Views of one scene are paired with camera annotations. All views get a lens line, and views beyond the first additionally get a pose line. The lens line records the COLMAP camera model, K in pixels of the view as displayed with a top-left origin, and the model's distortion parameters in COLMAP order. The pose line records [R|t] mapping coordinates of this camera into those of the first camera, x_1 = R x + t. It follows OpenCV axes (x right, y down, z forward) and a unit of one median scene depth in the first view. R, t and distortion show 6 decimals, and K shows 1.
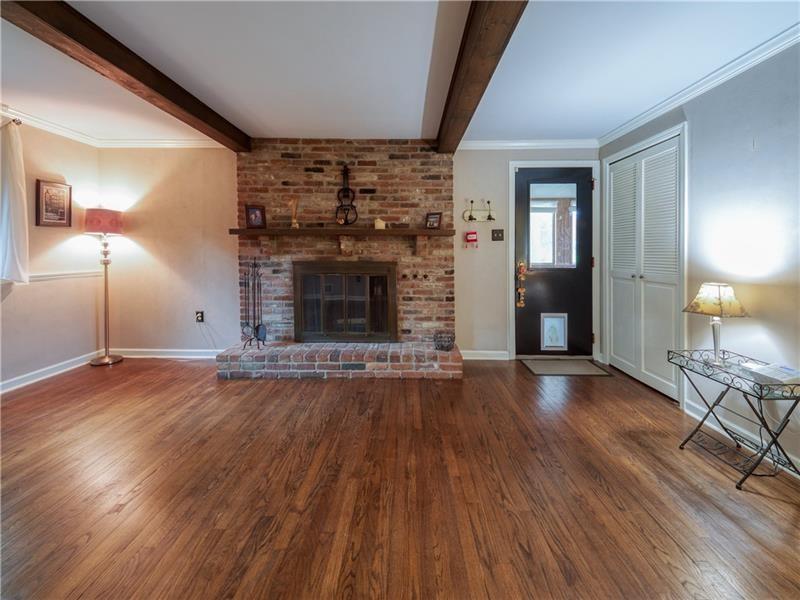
lens RADIAL K [[329.8, 0, 431.8], [0, 329.8, 261.0], [0, 0, 1]] dist [0.007592, -0.003405]
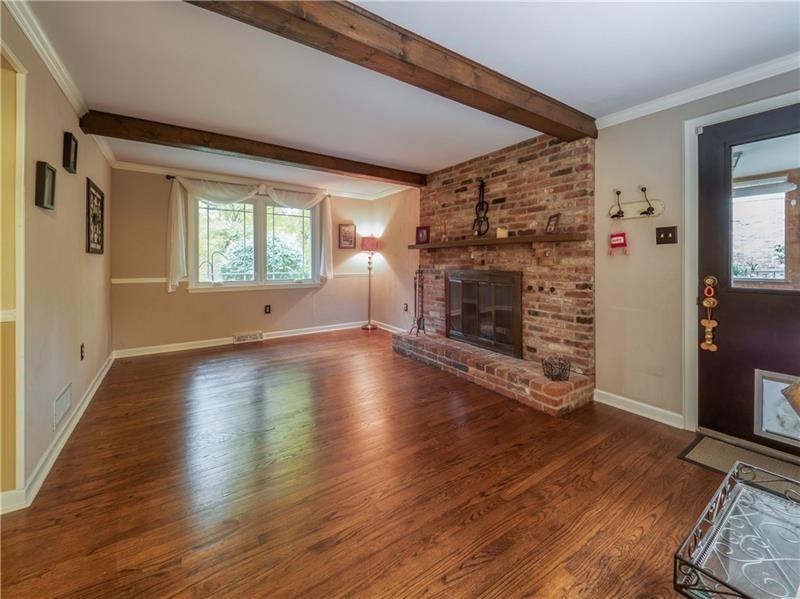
lens RADIAL K [[329.8, 0, 393.0], [0, 329.8, 265.0], [0, 0, 1]] dist [0.007592, -0.003405]
pose [[0.550618, 0.004065, -0.834747, 0.469558], [-0.020422, 0.999754, -0.008602, -0.001356], [0.834507, 0.021784, 0.550566, 0.179556]]
